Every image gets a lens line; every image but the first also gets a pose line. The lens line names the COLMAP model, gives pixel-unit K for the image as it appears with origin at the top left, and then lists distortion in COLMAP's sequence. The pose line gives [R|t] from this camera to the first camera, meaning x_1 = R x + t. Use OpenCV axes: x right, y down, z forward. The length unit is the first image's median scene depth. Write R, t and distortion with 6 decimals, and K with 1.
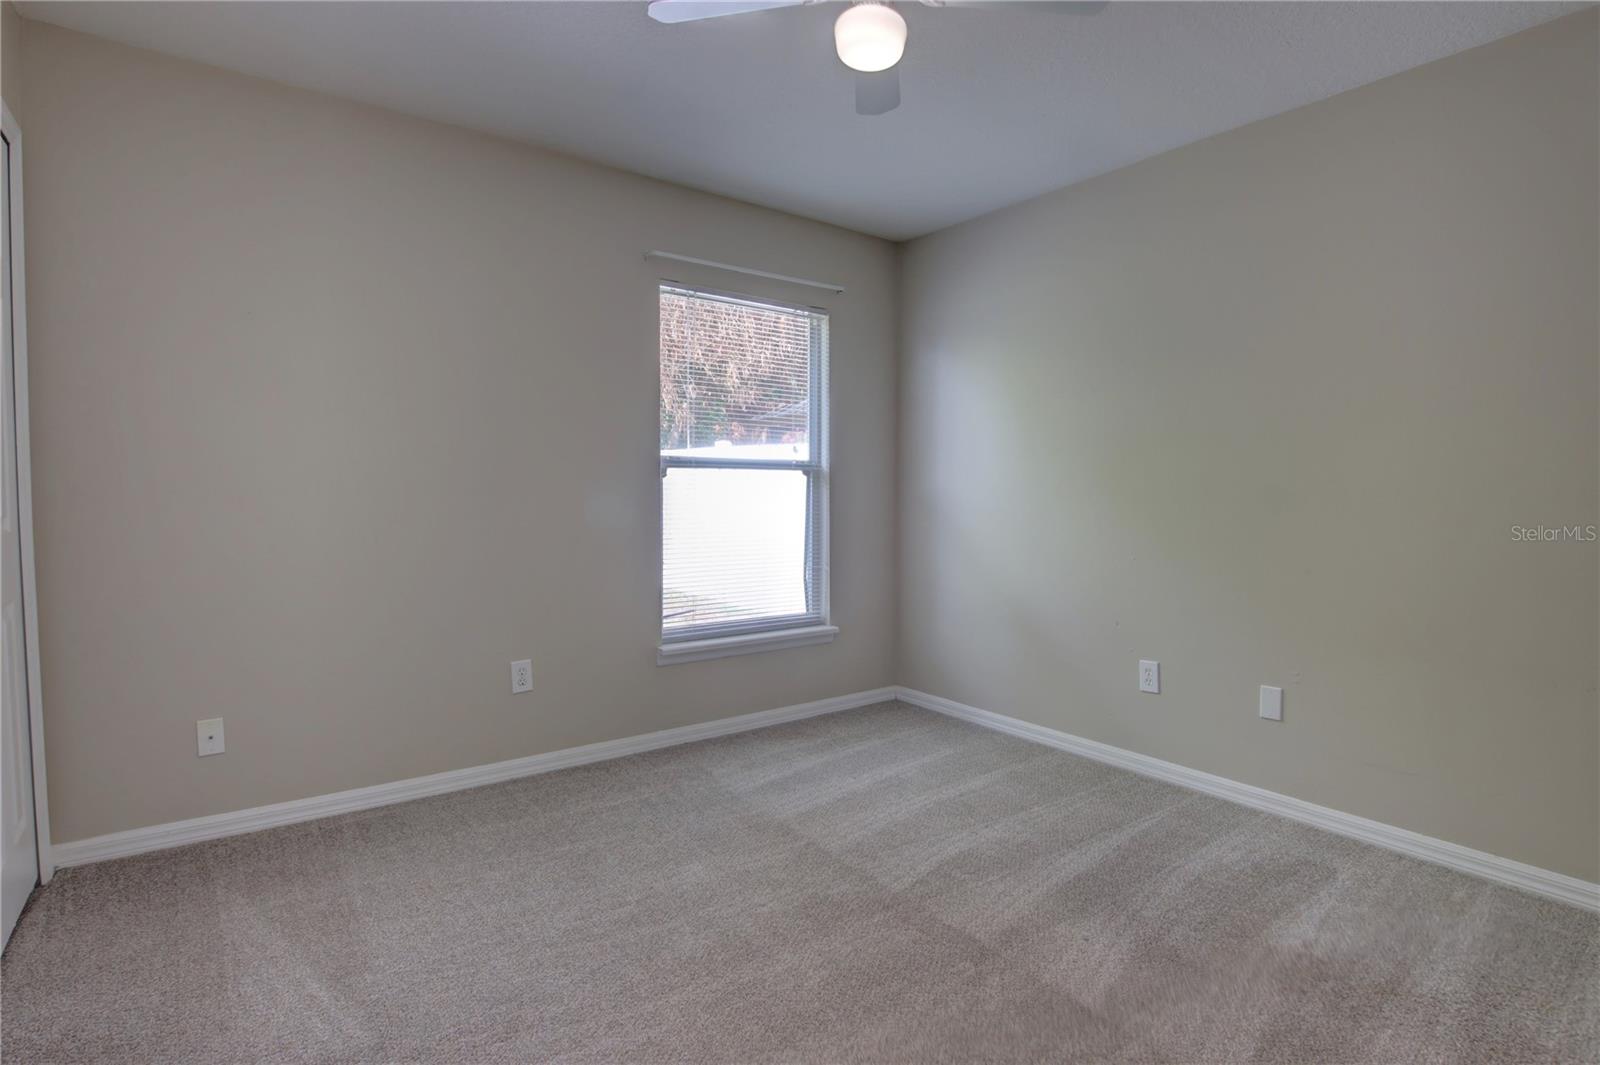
lens RADIAL K [[769.1, 0, 809.1], [0, 769.1, 531.3], [0, 0, 1]] dist [-0.029428, 0.000241]
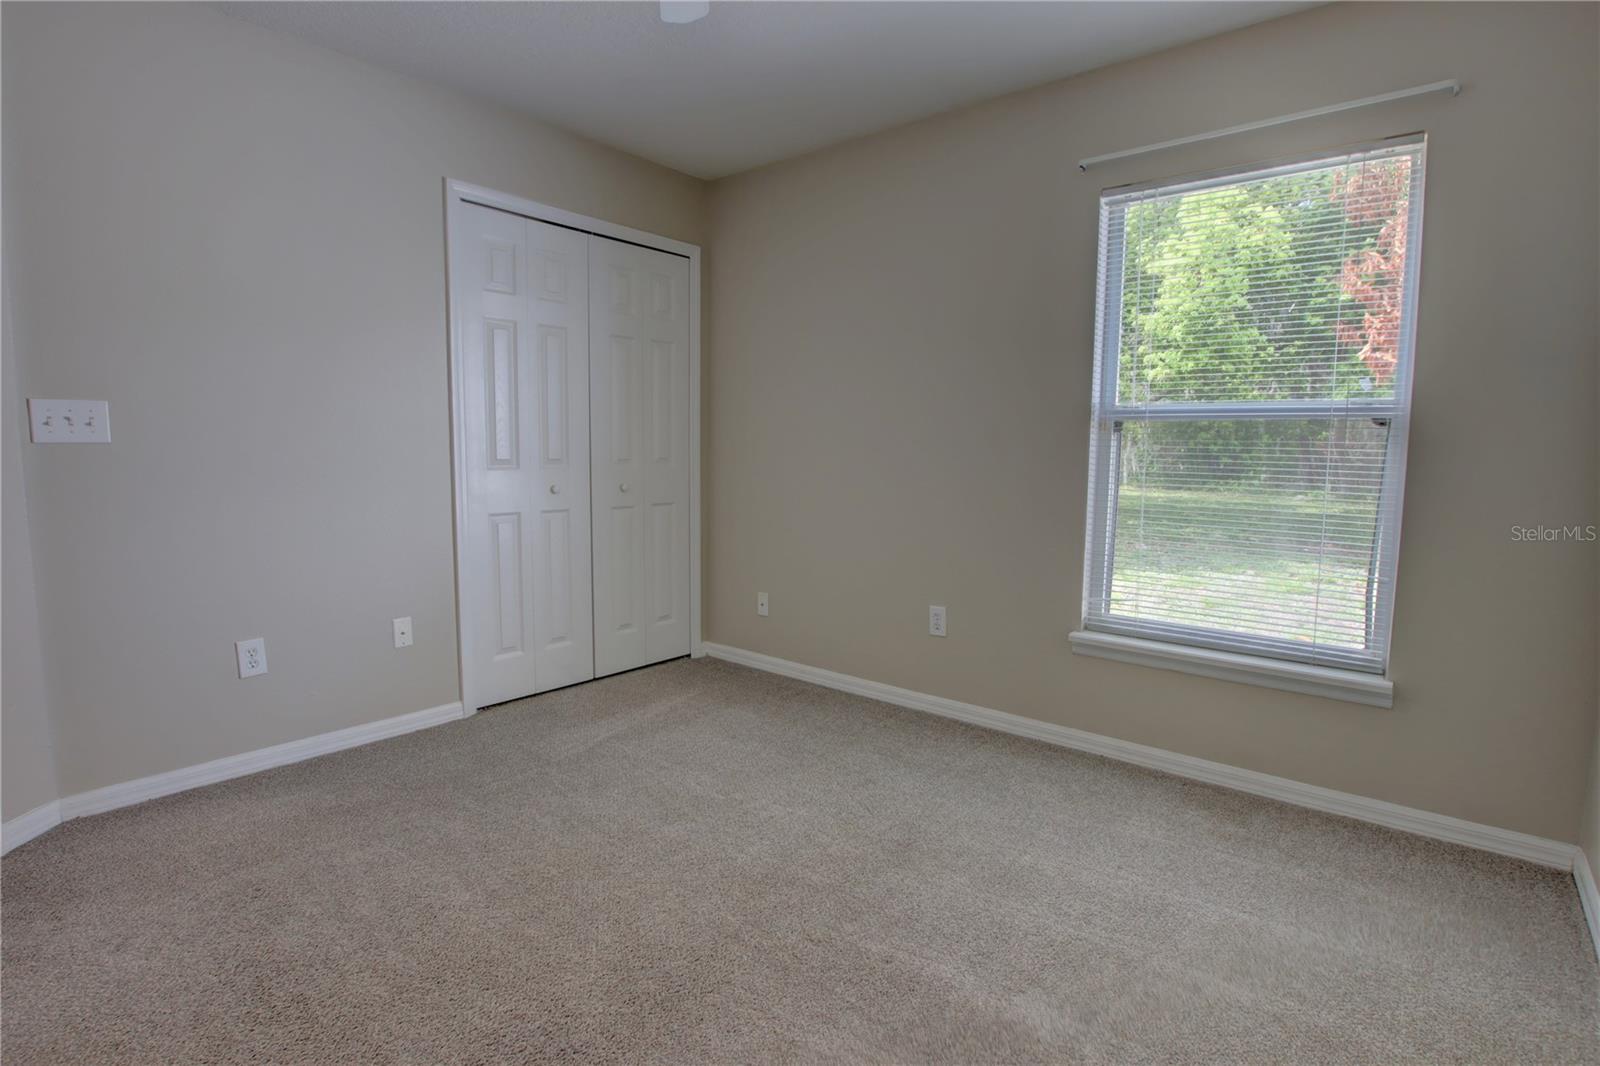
lens RADIAL K [[769.1, 0, 809.1], [0, 769.1, 531.8], [0, 0, 1]] dist [-0.029428, 0.000241]
pose [[0.248293, 0.099531, -0.963558, 0.605962], [-0.062223, 0.994292, 0.086672, -0.016409], [0.966684, 0.038435, 0.253069, 0.552597]]
